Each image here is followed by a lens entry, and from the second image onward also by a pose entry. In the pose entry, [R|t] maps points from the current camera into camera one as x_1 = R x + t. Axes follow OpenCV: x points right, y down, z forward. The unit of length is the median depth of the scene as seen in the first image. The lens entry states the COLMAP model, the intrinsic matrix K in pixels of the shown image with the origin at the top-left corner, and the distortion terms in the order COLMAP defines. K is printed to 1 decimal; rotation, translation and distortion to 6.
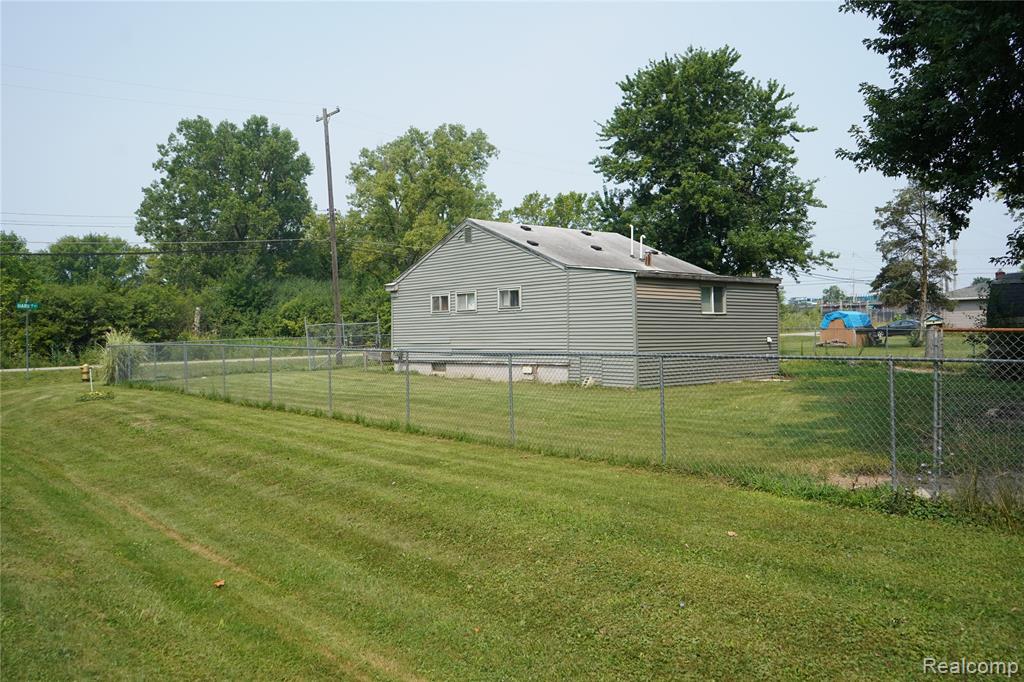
lens RADIAL K [[796.8, 0, 518.4], [0, 796.8, 338.6], [0, 0, 1]] dist [-0.017649, 0.005720]
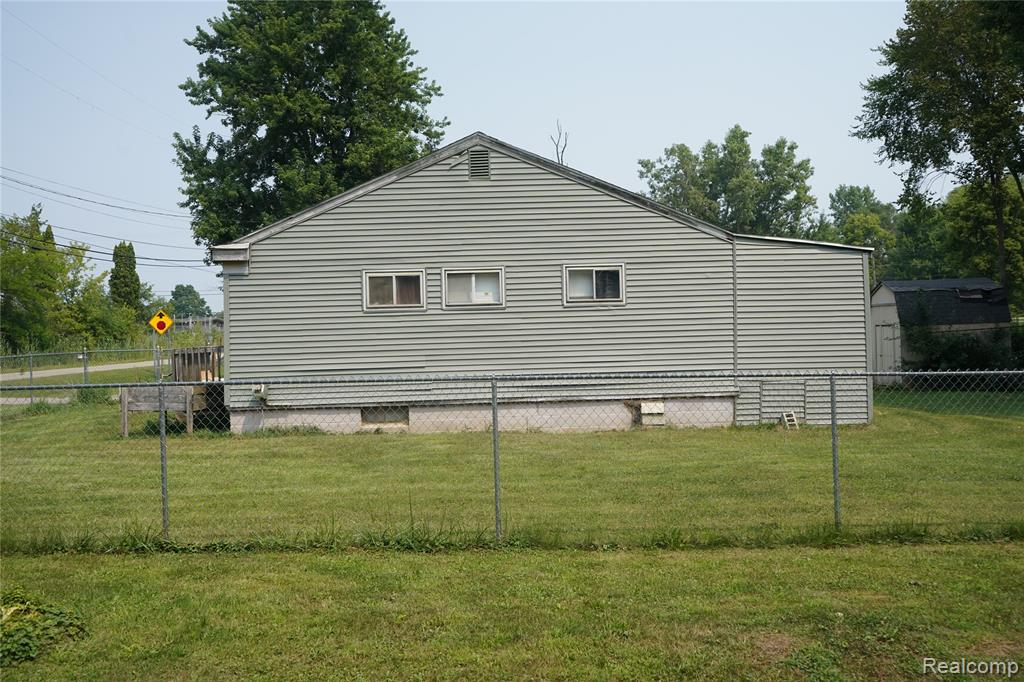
lens RADIAL K [[902.8, 0, 511.2], [0, 902.8, 337.0], [0, 0, 1]] dist [-0.007675, 0.008705]
pose [[0.660199, -0.000154, 0.751091, -0.572405], [0.019430, 0.999669, -0.016873, -0.003509], [-0.750840, 0.025733, 0.659983, 0.666849]]
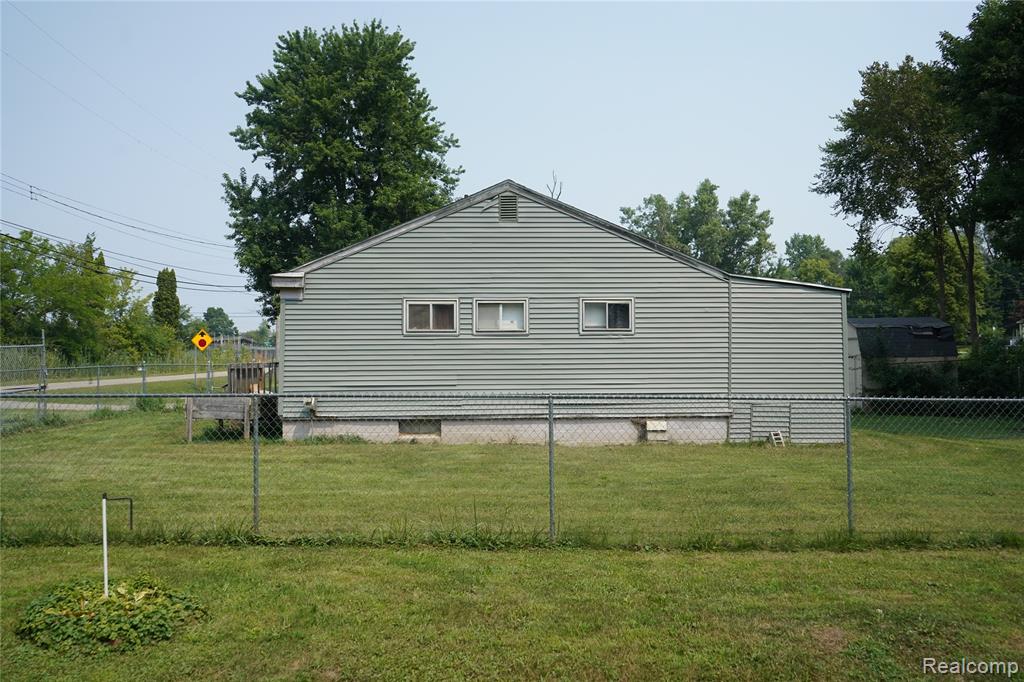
lens RADIAL K [[796.8, 0, 514.1], [0, 796.8, 340.0], [0, 0, 1]] dist [-0.017649, 0.005720]
pose [[0.649040, 0.033211, 0.760029, -0.589927], [-0.002045, 0.999119, -0.041913, -0.003617], [-0.760752, 0.025649, 0.648536, 0.686712]]
